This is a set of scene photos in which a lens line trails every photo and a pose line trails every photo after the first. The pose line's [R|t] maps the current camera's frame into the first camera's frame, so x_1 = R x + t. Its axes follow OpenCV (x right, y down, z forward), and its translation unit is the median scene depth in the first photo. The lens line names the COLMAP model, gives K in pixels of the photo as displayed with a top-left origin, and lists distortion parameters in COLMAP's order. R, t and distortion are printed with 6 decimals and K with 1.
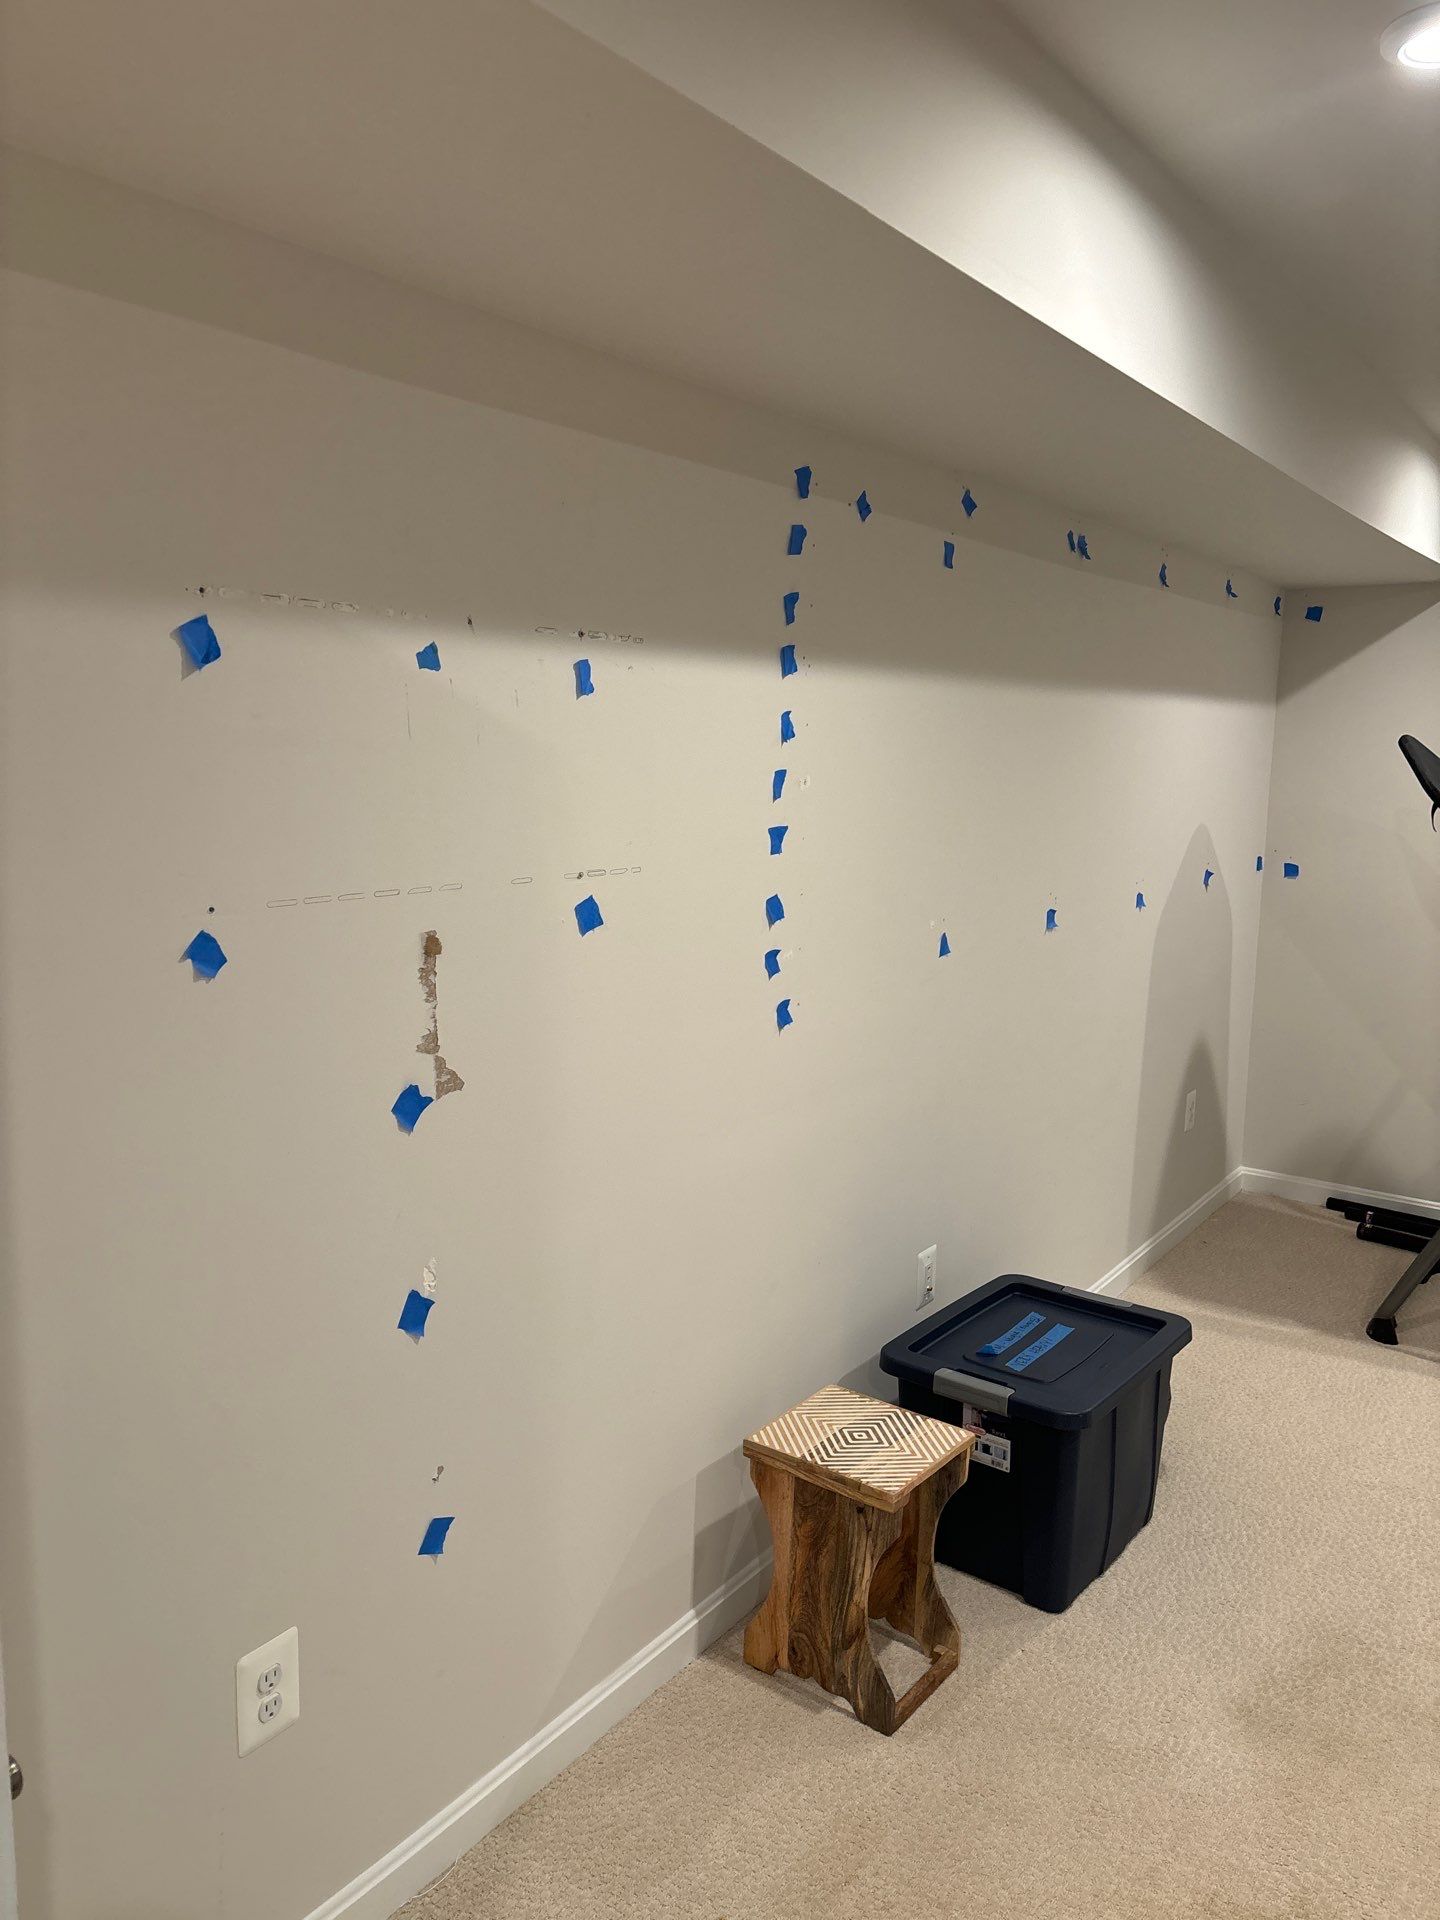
lens RADIAL K [[1419.1, 0, 728.8], [0, 1419.1, 956.3], [0, 0, 1]] dist [0.035199, -0.042175]
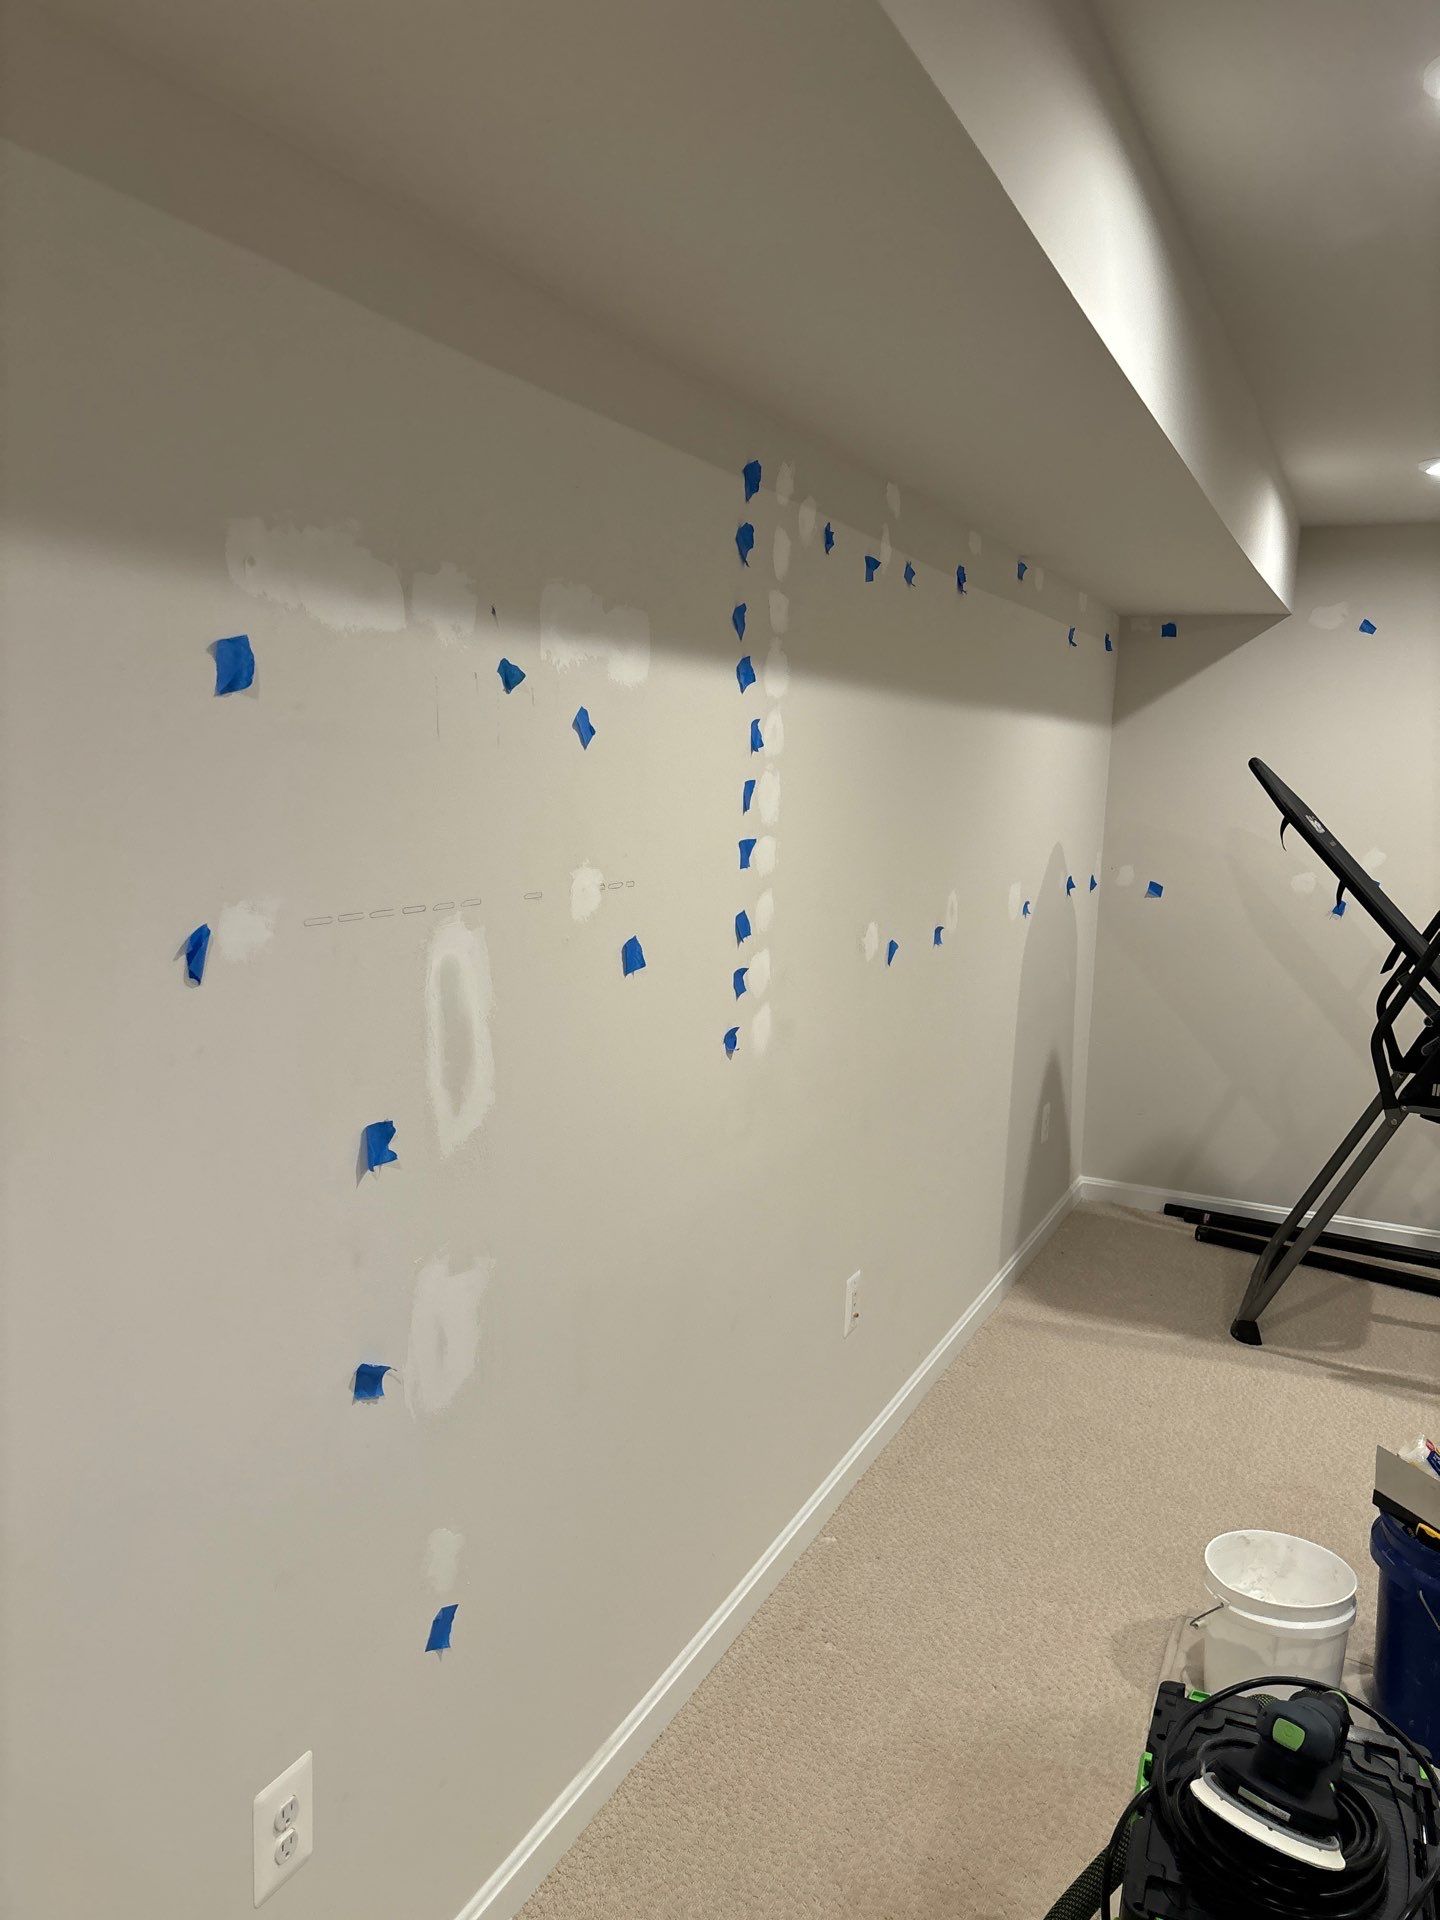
lens RADIAL K [[1419.1, 0, 718.6], [0, 1419.1, 947.0], [0, 0, 1]] dist [0.035199, -0.042175]
pose [[0.987019, -0.008526, 0.160375, -0.110733], [0.011818, 0.999738, -0.019586, -0.000572], [-0.160166, 0.021228, 0.986862, 0.050539]]
